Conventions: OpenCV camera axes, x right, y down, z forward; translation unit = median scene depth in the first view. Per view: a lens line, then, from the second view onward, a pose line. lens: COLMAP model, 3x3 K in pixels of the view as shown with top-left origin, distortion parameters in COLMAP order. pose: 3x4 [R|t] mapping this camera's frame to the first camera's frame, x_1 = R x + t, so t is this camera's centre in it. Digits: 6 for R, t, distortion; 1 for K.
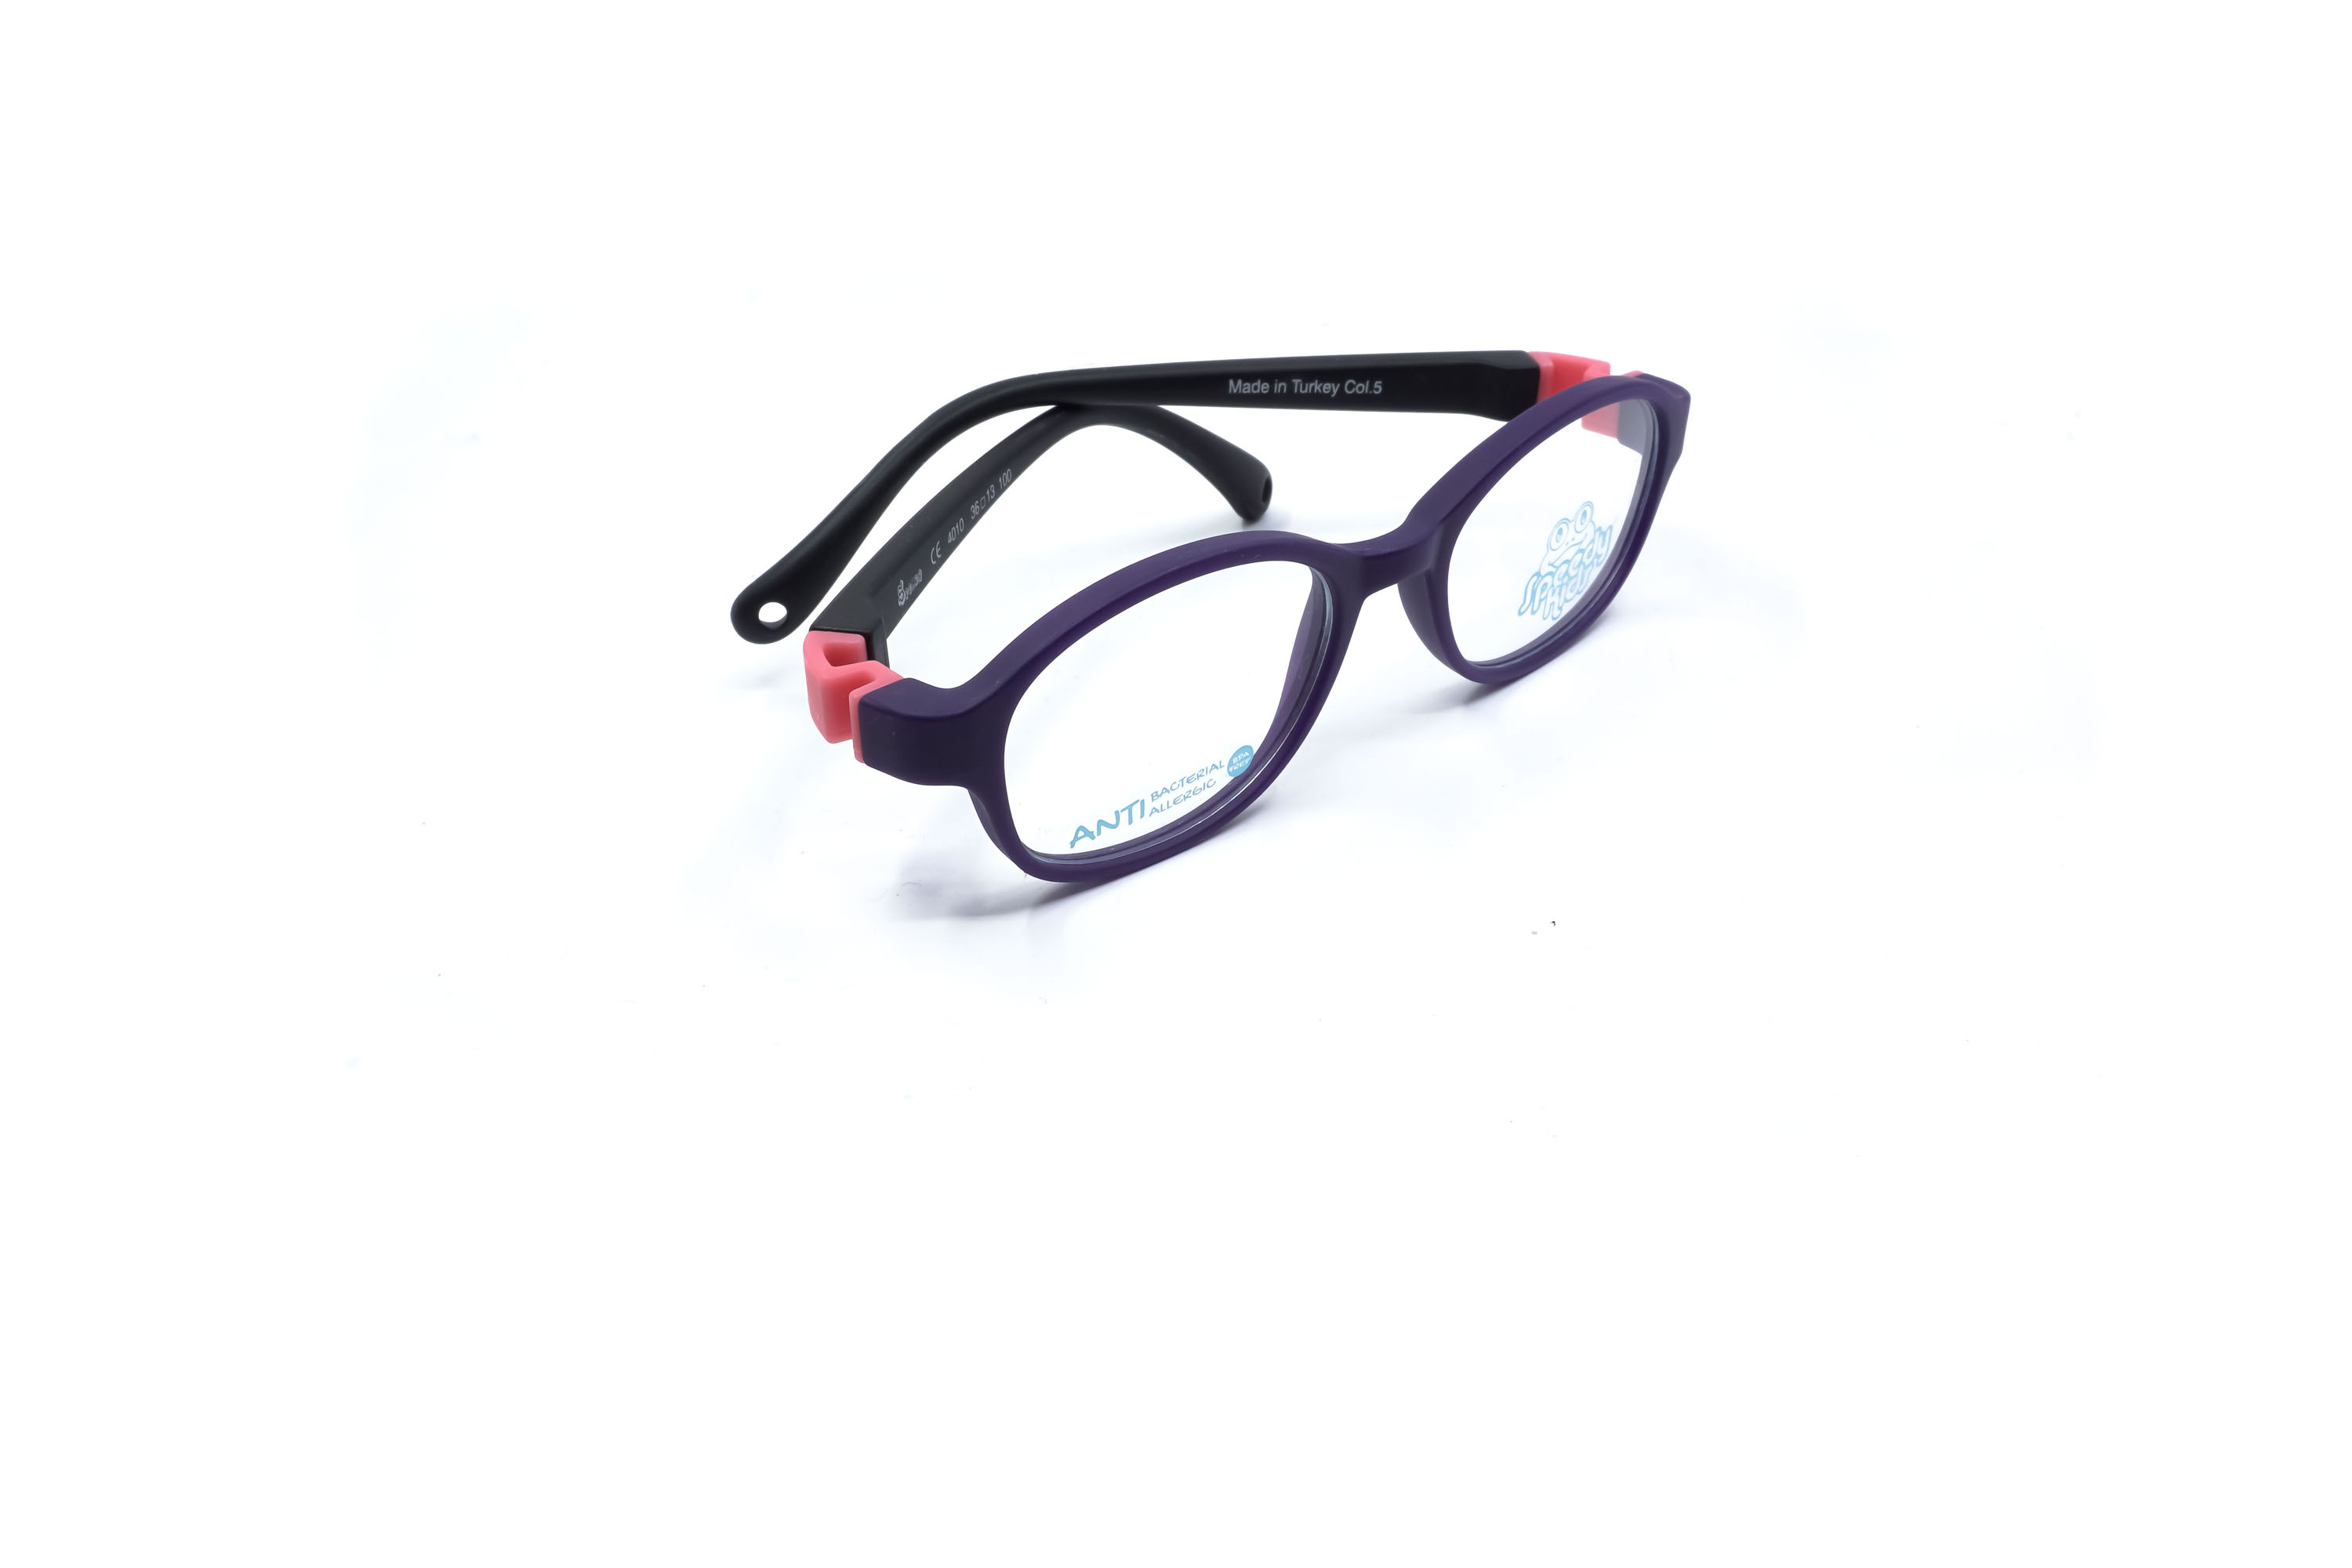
lens RADIAL K [[2397.4, 0, 1216.8], [0, 2397.4, 783.1], [0, 0, 1]] dist [0.006464, -0.003186]
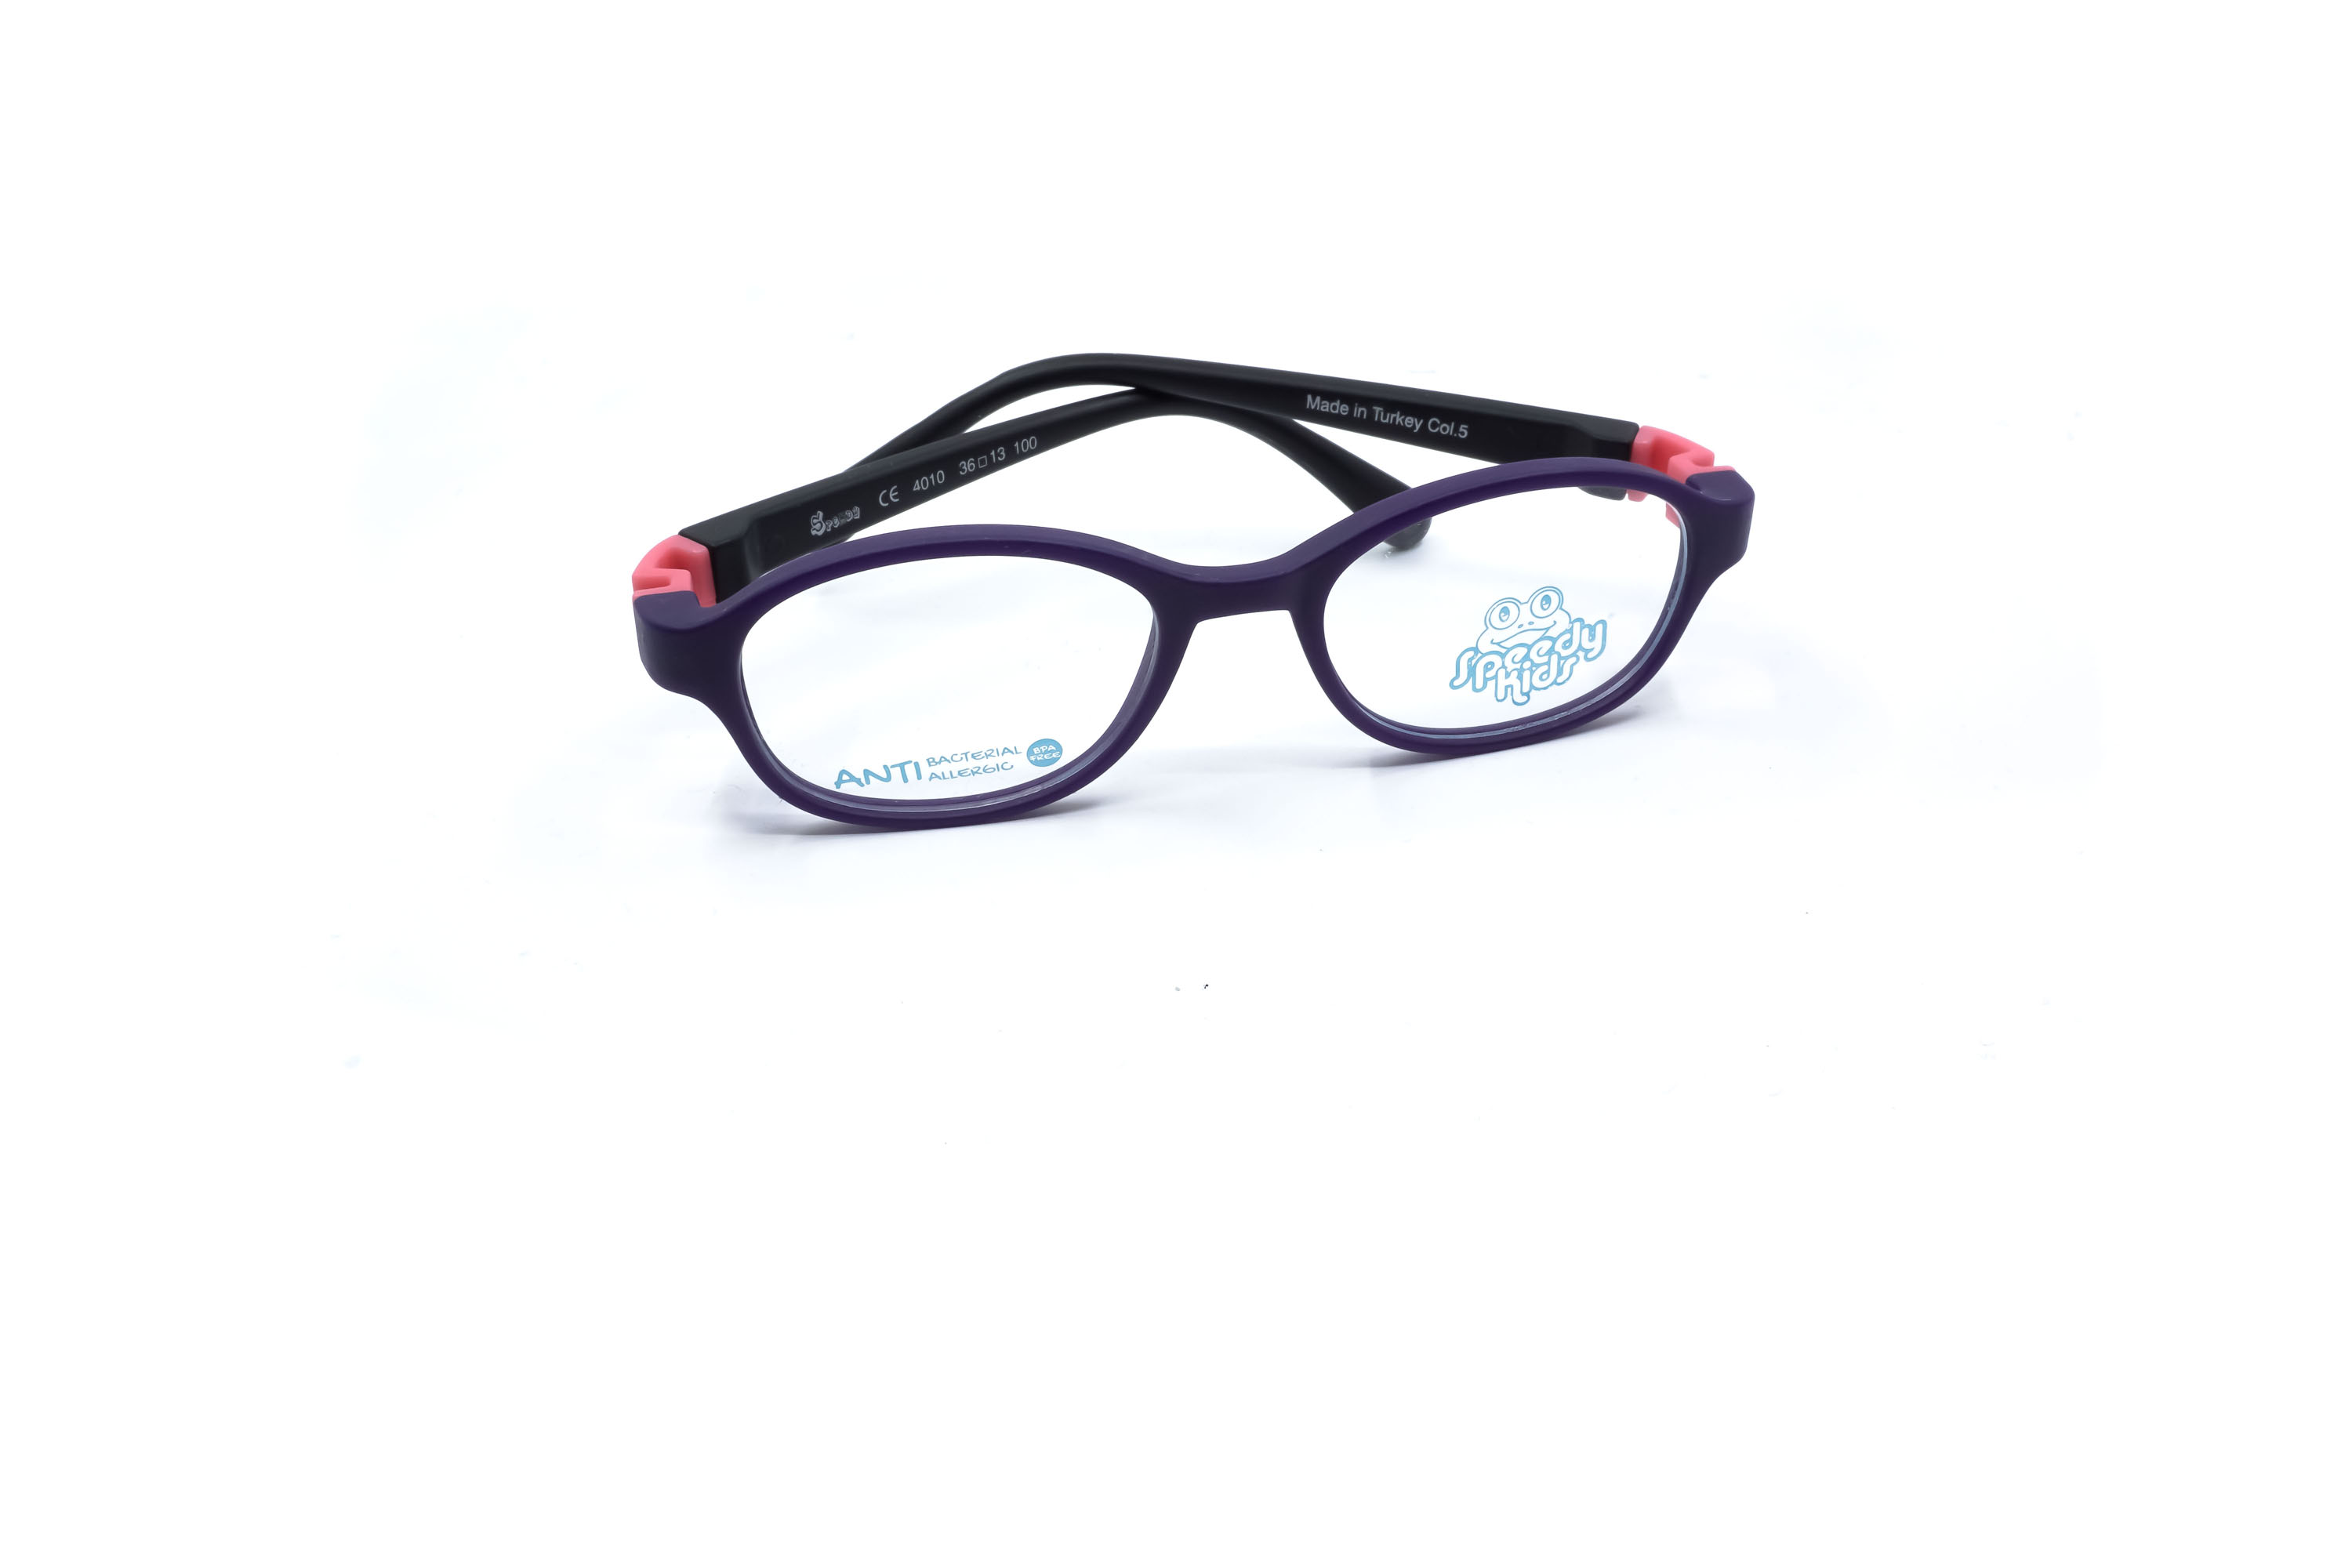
lens RADIAL K [[2397.4, 0, 1216.8], [0, 2397.4, 783.1], [0, 0, 1]] dist [0.006464, -0.003186]
pose [[0.867775, 0.247305, -0.431054, 0.460227], [-0.244406, 0.967617, 0.063117, -0.070548], [0.432704, 0.050581, 0.900116, 0.111795]]
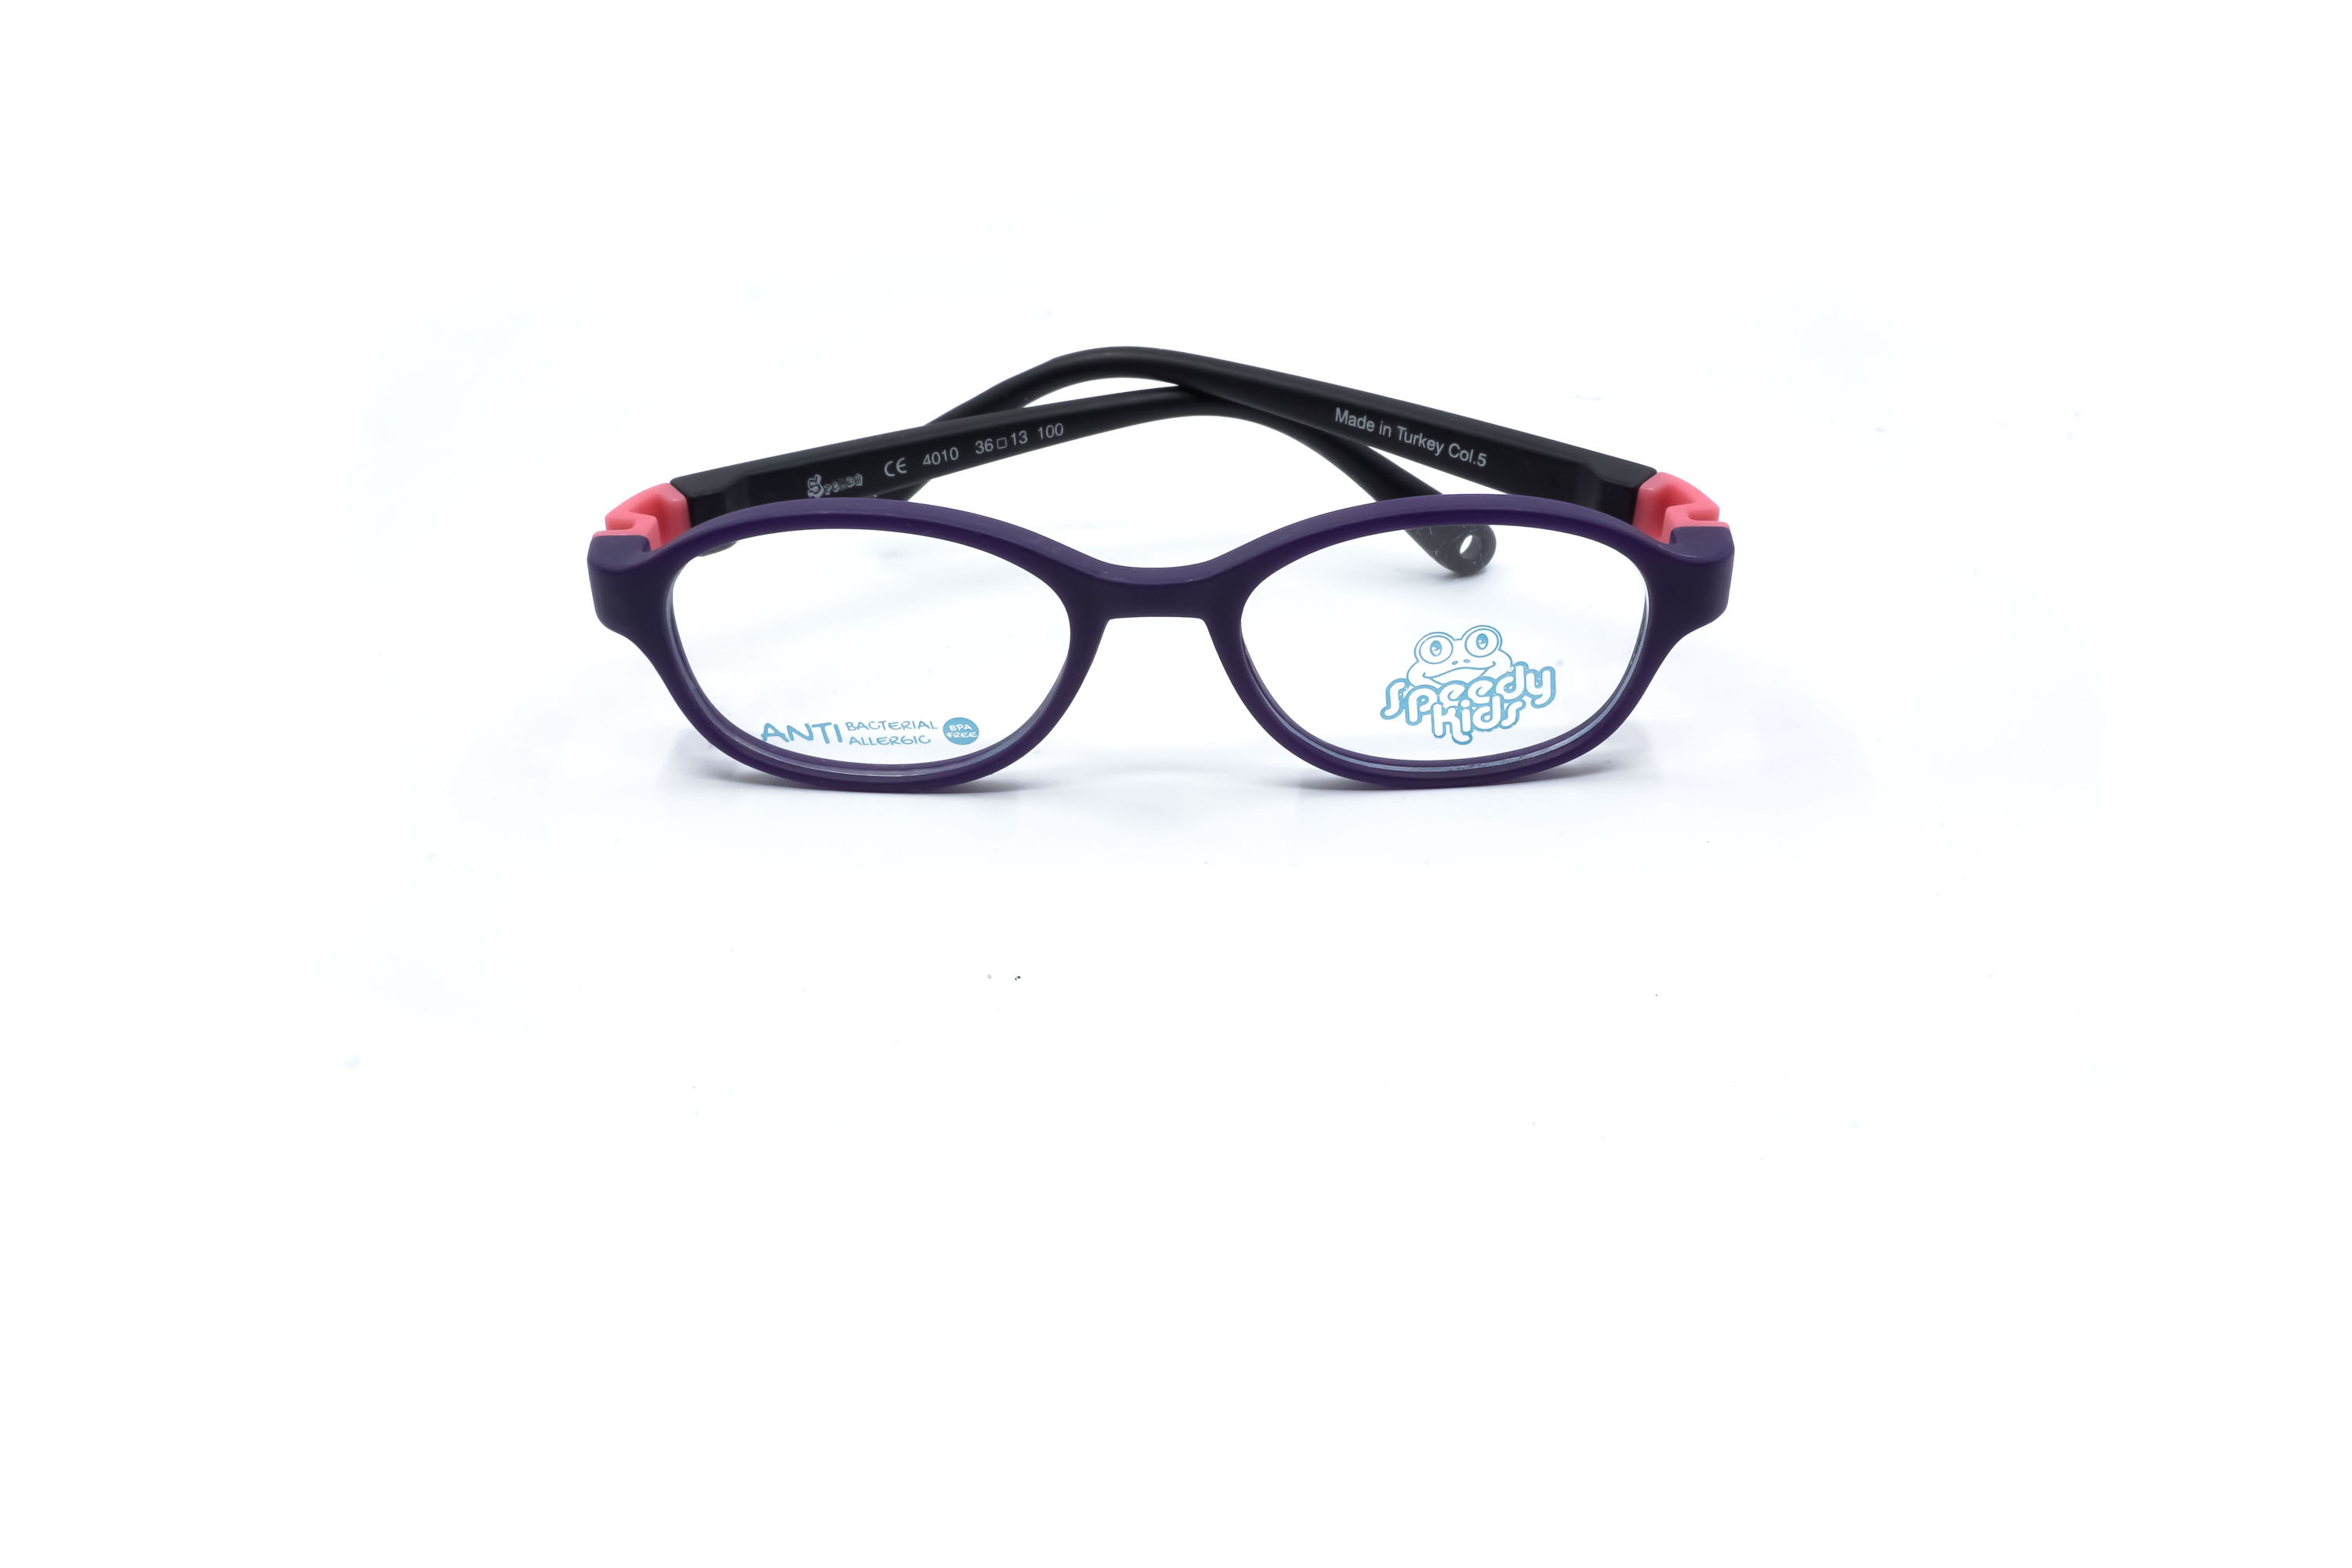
lens RADIAL K [[2397.4, 0, 1216.8], [0, 2397.4, 783.1], [0, 0, 1]] dist [0.006464, -0.003186]
pose [[0.710382, 0.350669, -0.610236, 0.650324], [-0.344920, 0.929239, 0.132458, -0.146282], [0.613504, 0.116387, 0.781067, 0.241694]]
